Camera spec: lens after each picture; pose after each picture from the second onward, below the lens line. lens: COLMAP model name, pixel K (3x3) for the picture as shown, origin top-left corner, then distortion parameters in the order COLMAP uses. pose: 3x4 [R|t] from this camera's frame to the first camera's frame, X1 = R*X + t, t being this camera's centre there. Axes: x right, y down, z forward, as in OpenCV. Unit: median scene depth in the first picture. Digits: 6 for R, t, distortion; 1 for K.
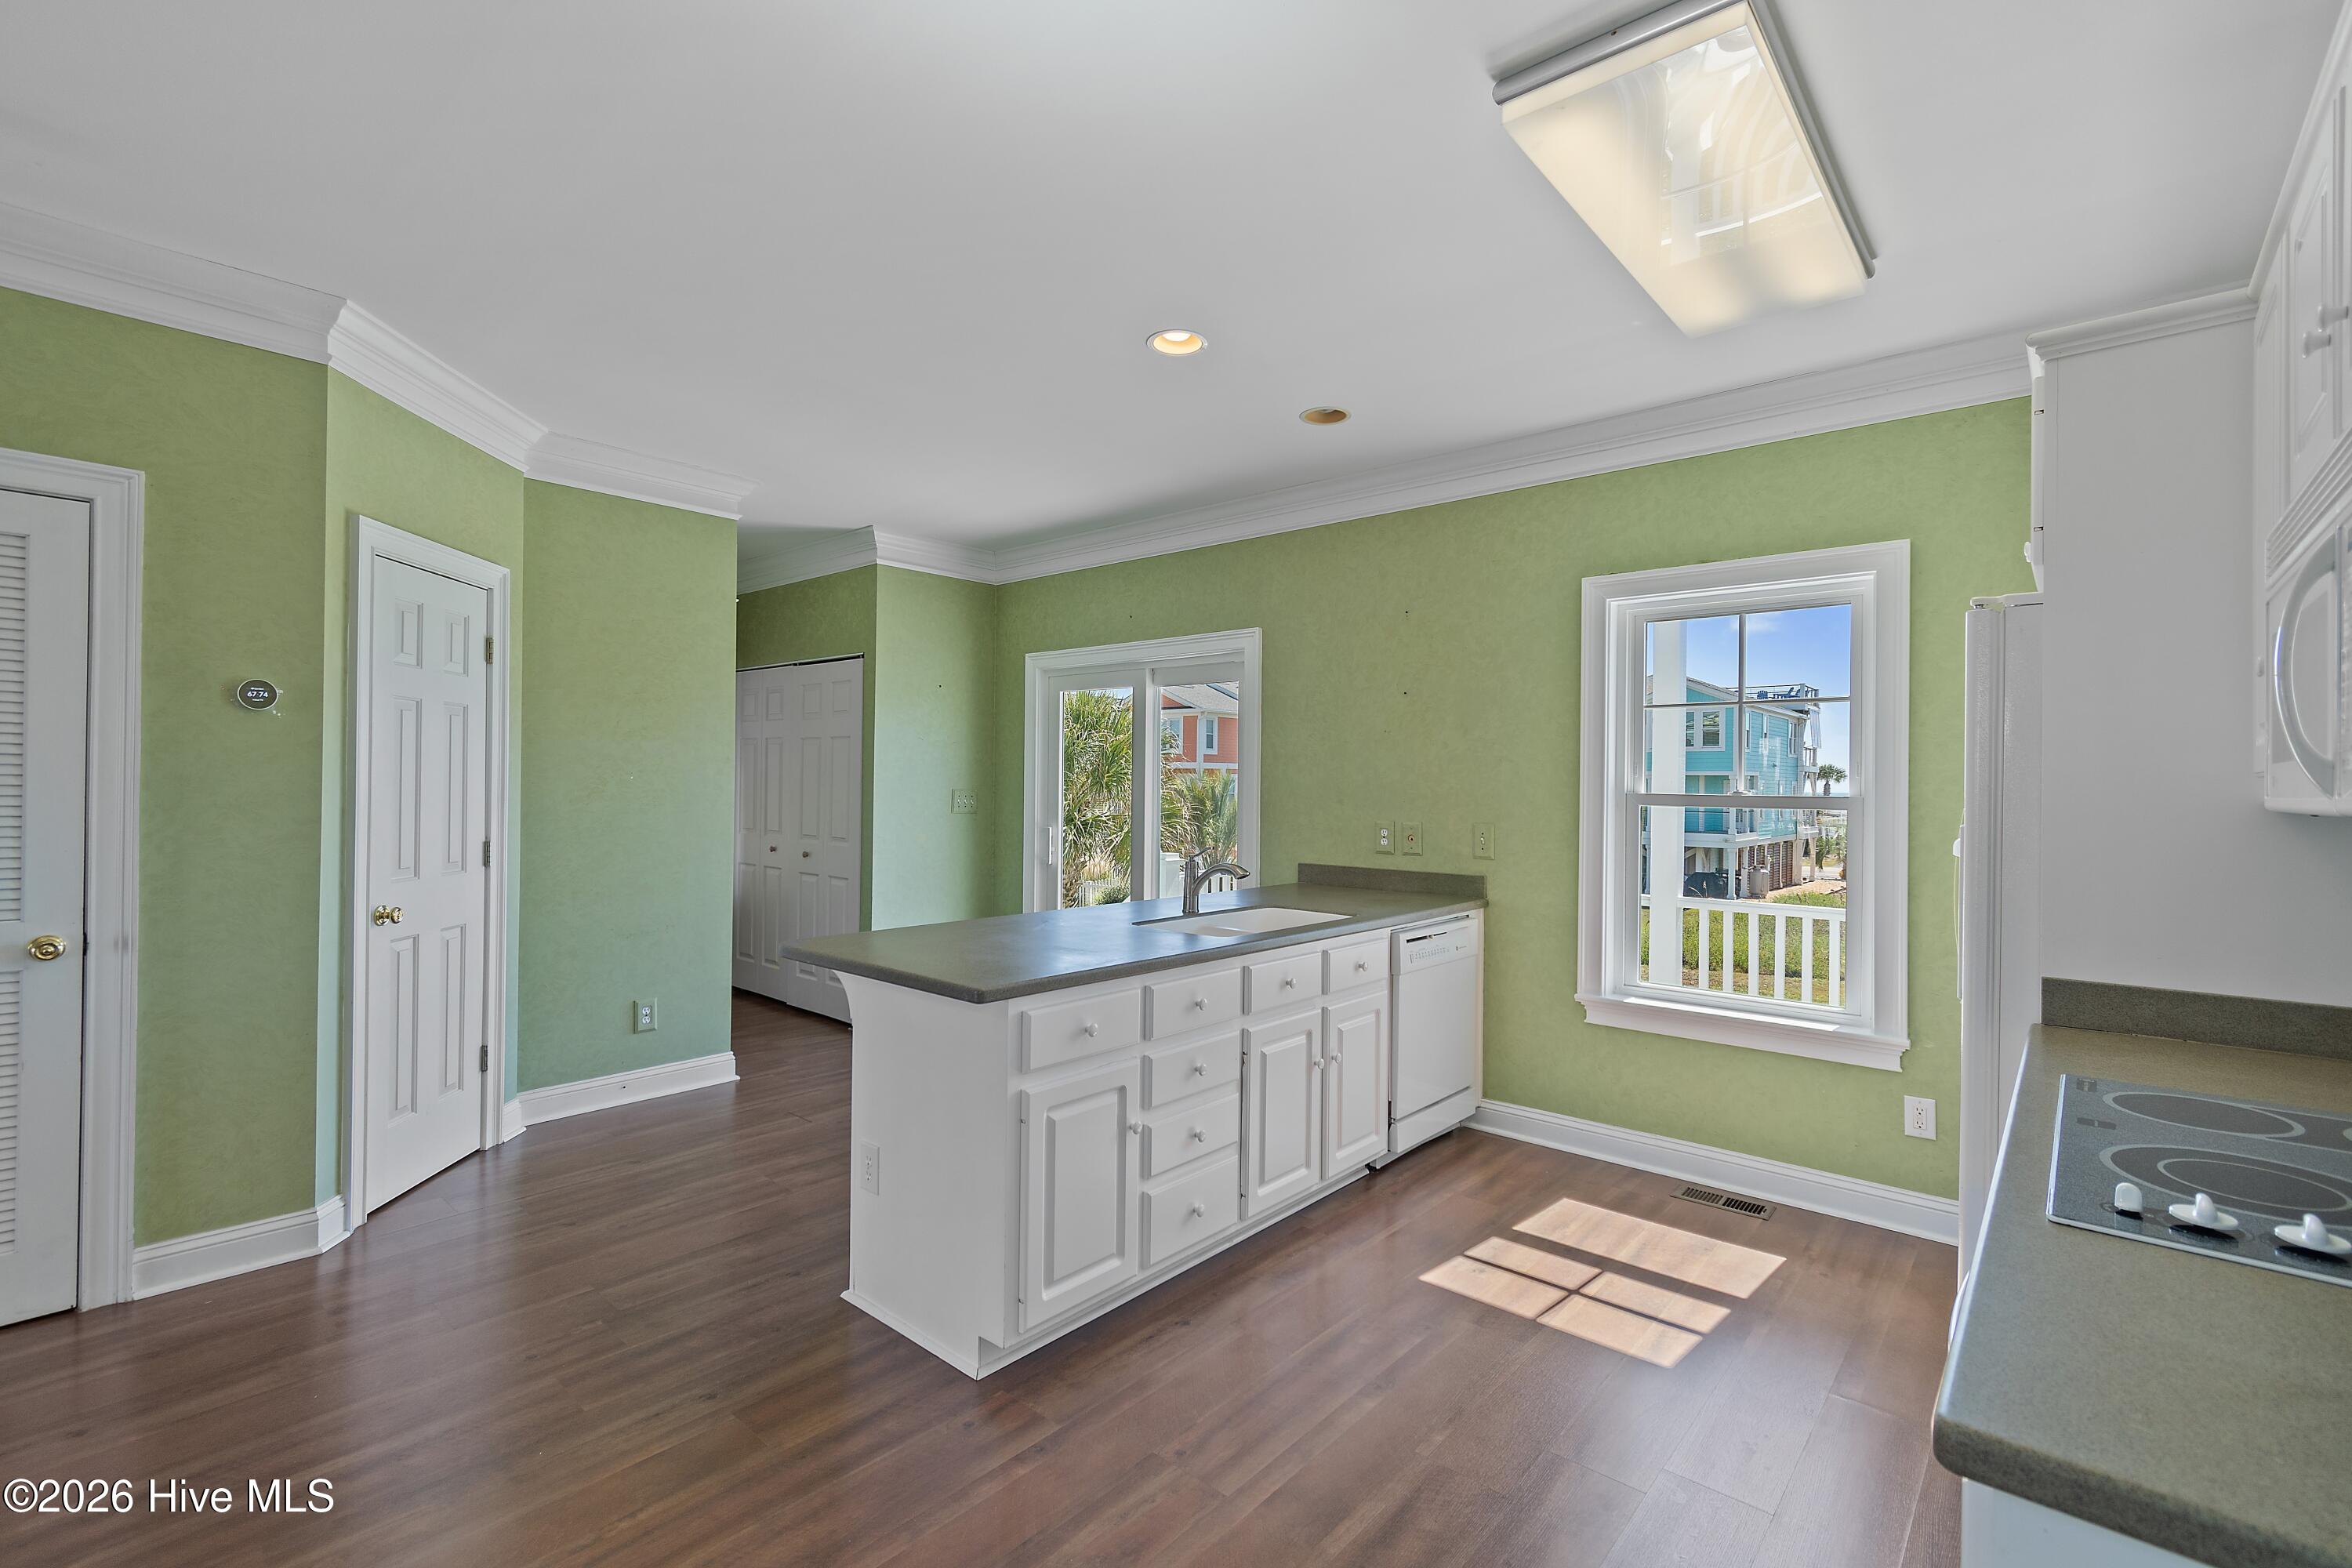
lens RADIAL K [[1039.9, 0, 1167.5], [0, 1039.9, 773.5], [0, 0, 1]] dist [0.001308, 0.000016]
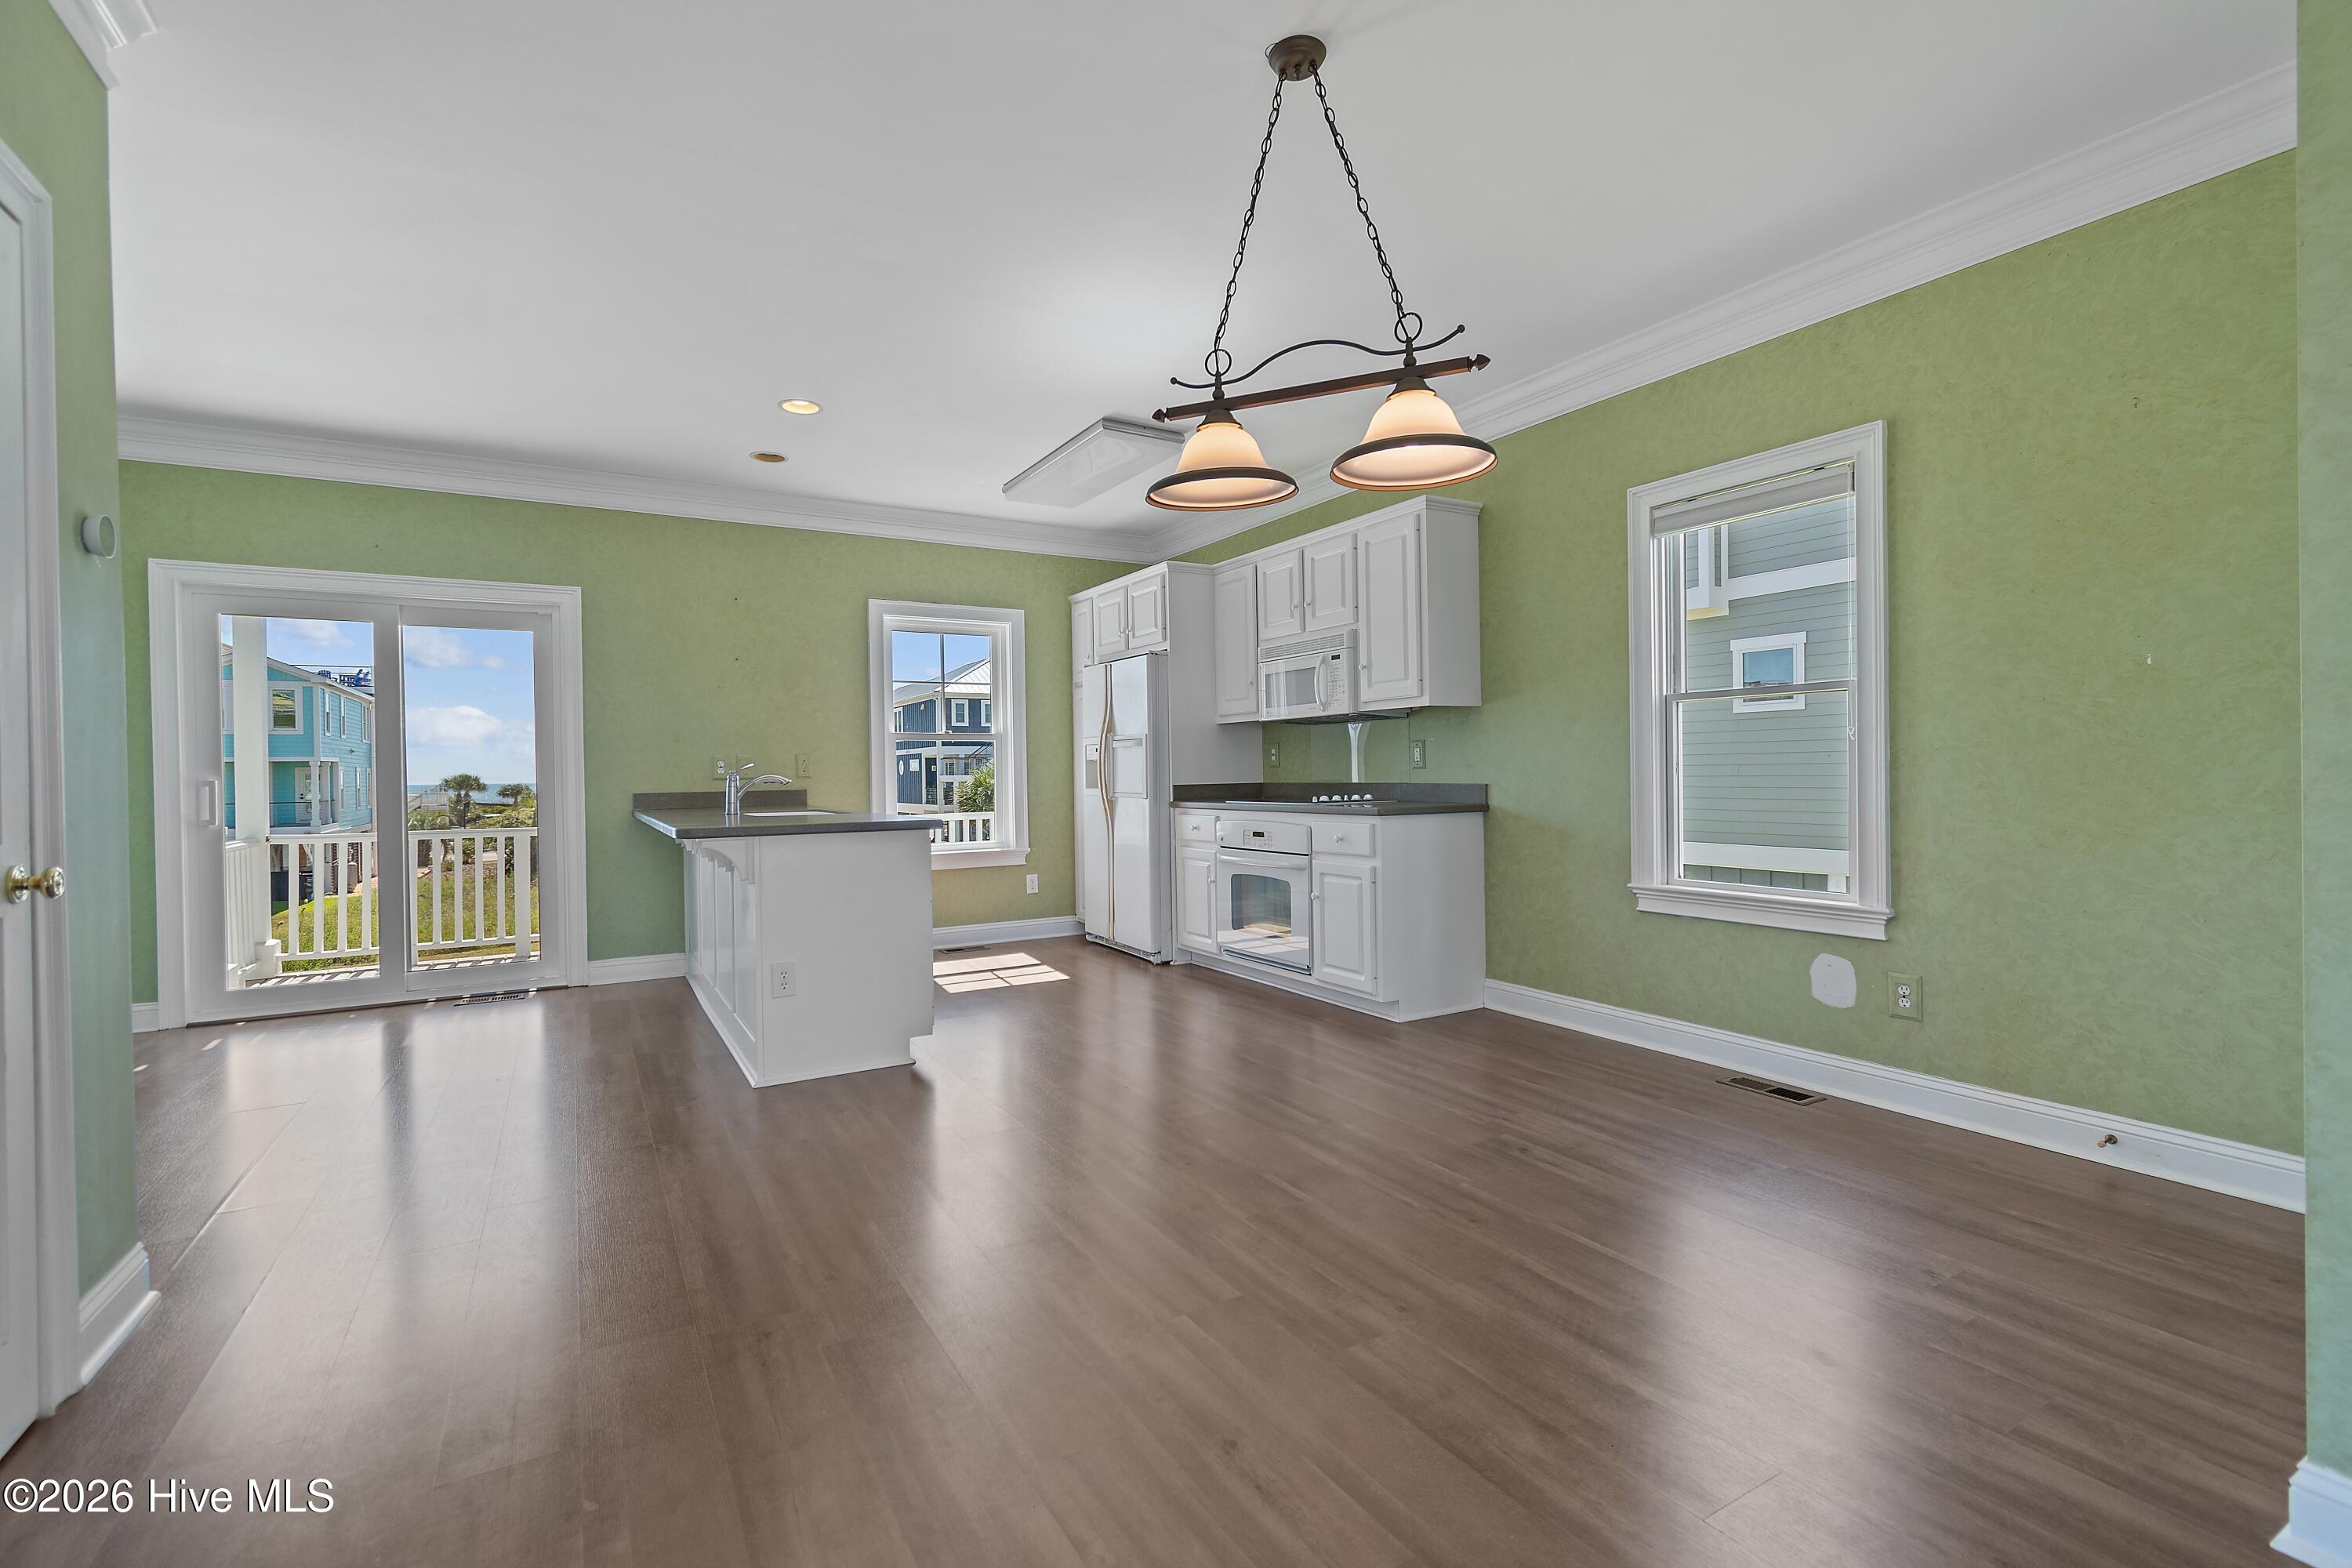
lens RADIAL K [[1027.8, 0, 1171.7], [0, 1027.8, 774.6], [0, 0, 1]] dist [0.001424, -0.000053]
pose [[0.308949, -0.018846, 0.950892, -0.979232], [0.009371, 0.999815, 0.016771, 0.062237], [-0.951032, 0.003729, 0.309068, 0.063355]]
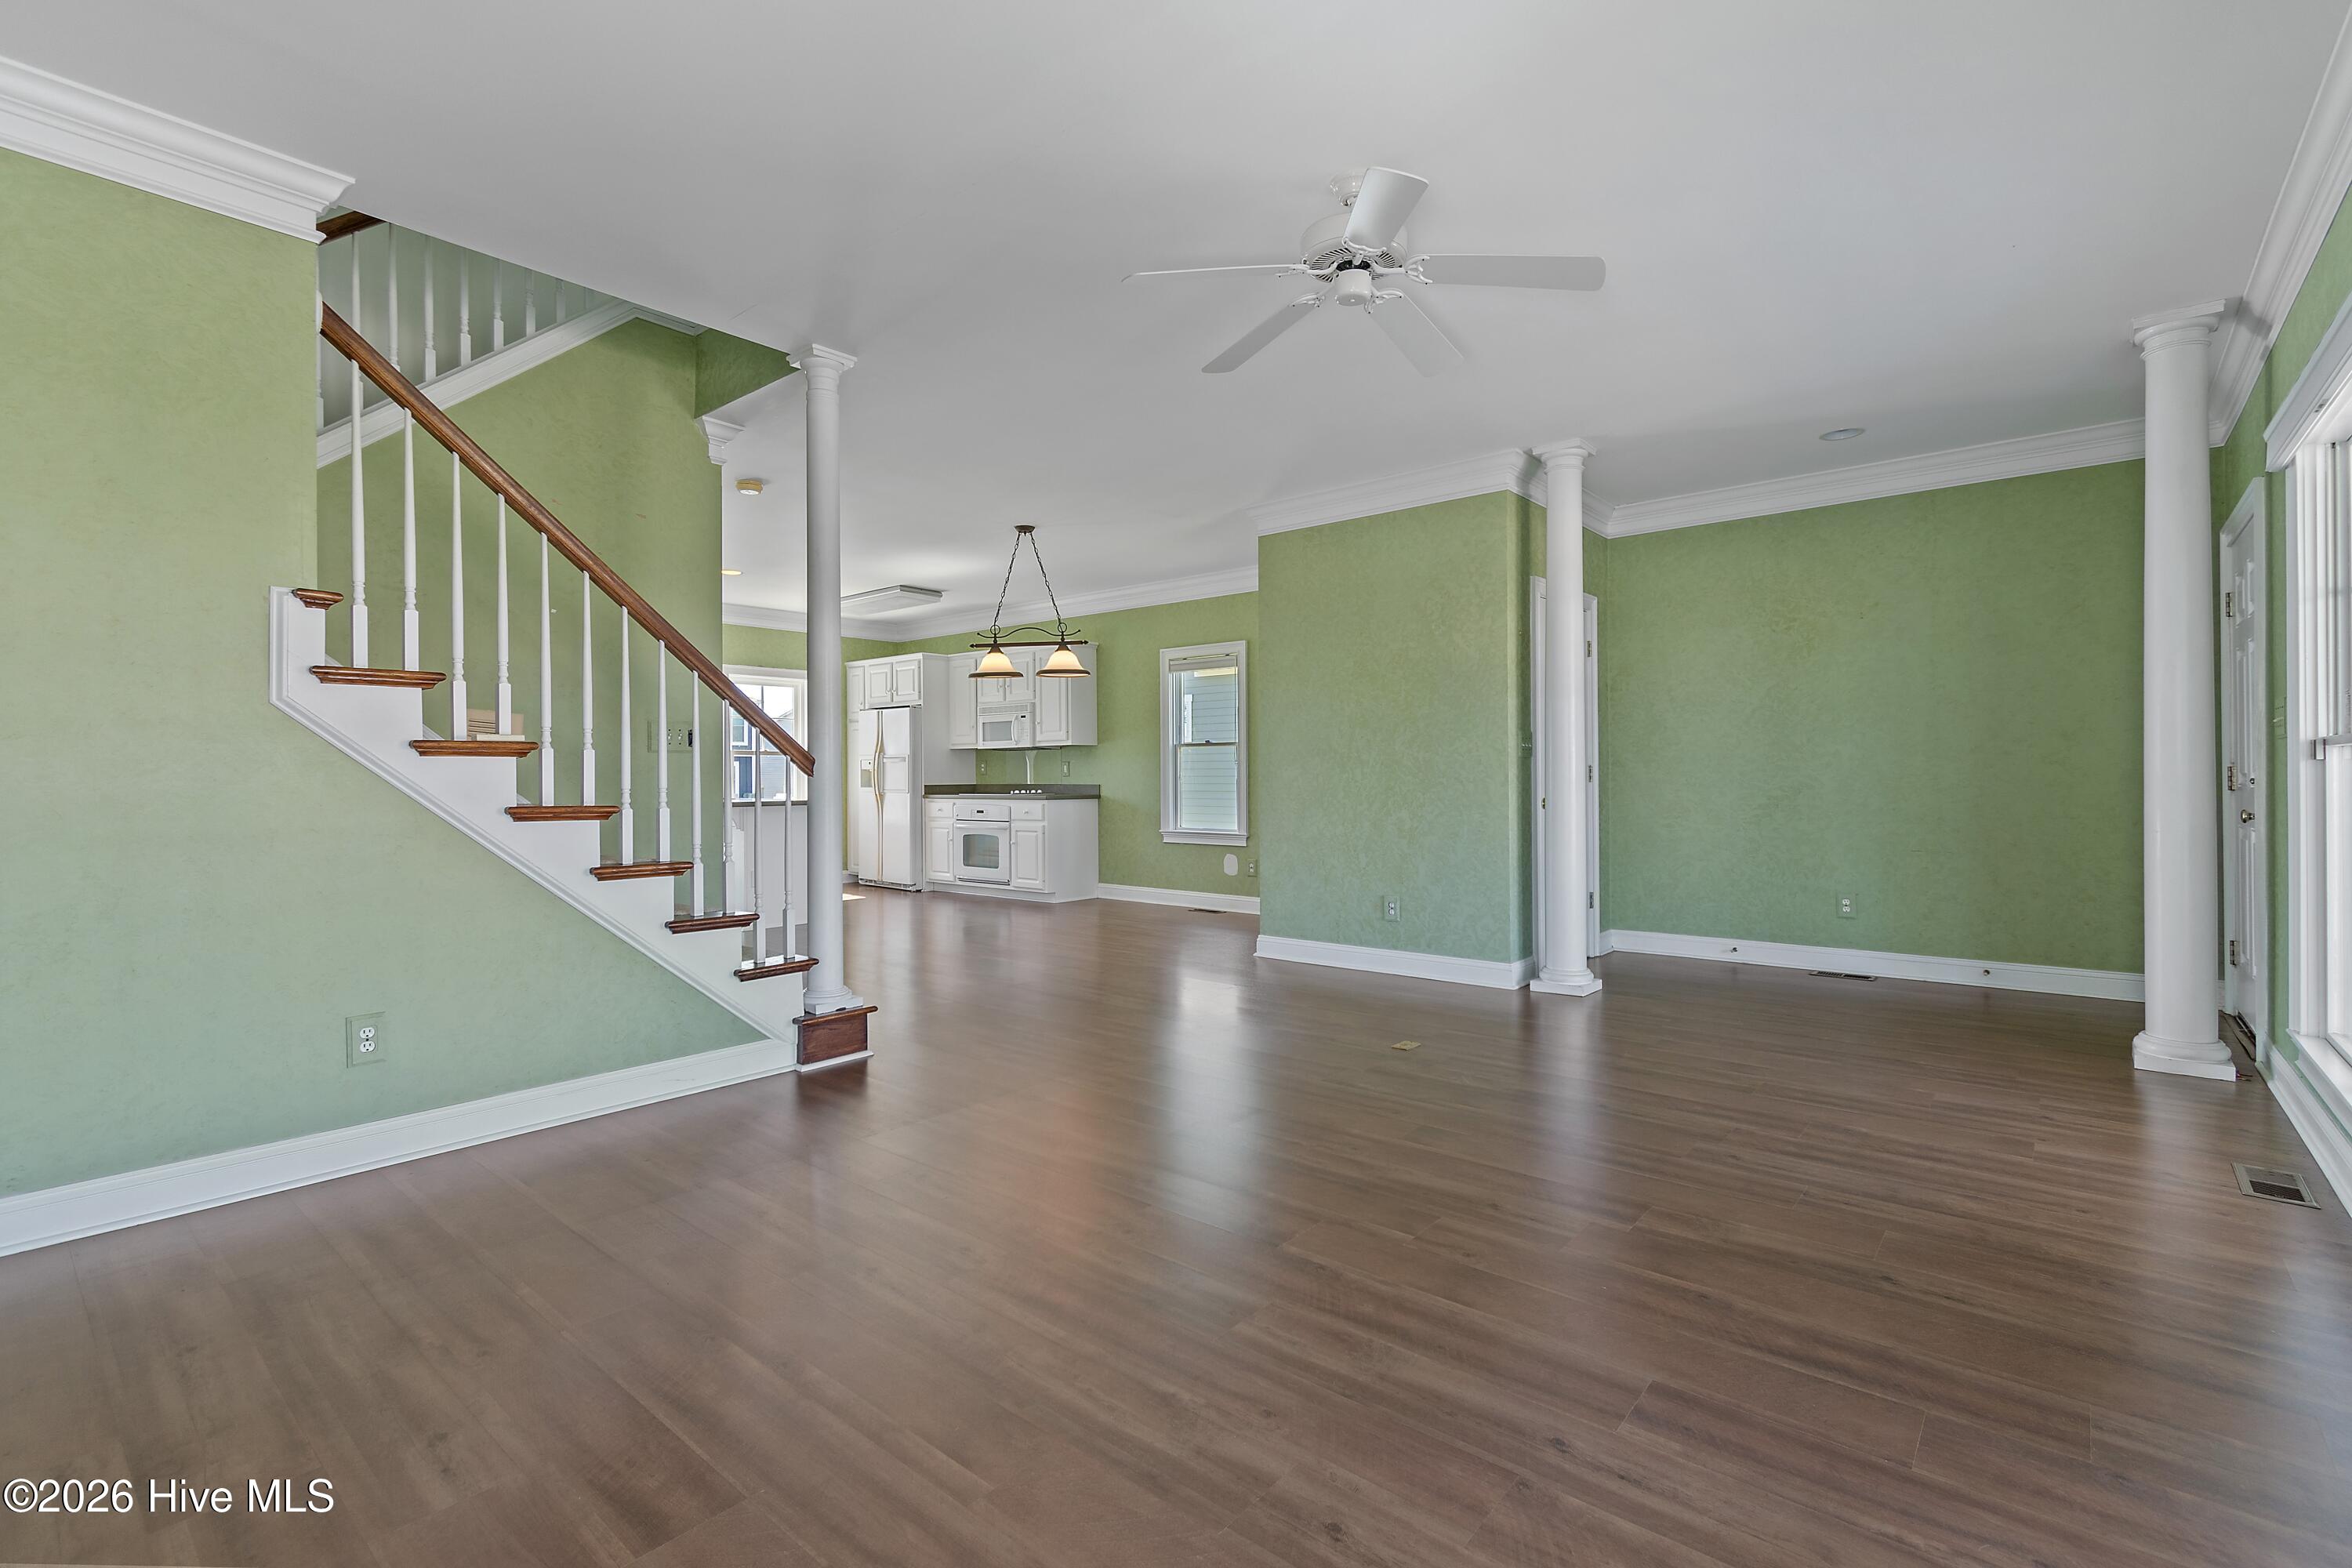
lens RADIAL K [[1039.9, 0, 1167.5], [0, 1039.9, 773.5], [0, 0, 1]] dist [0.001308, 0.000016]
pose [[-0.016302, -0.009823, 0.999819, -2.125439], [-0.002932, 0.999948, 0.009777, 0.047614], [-0.999863, -0.002772, -0.016330, -0.033052]]
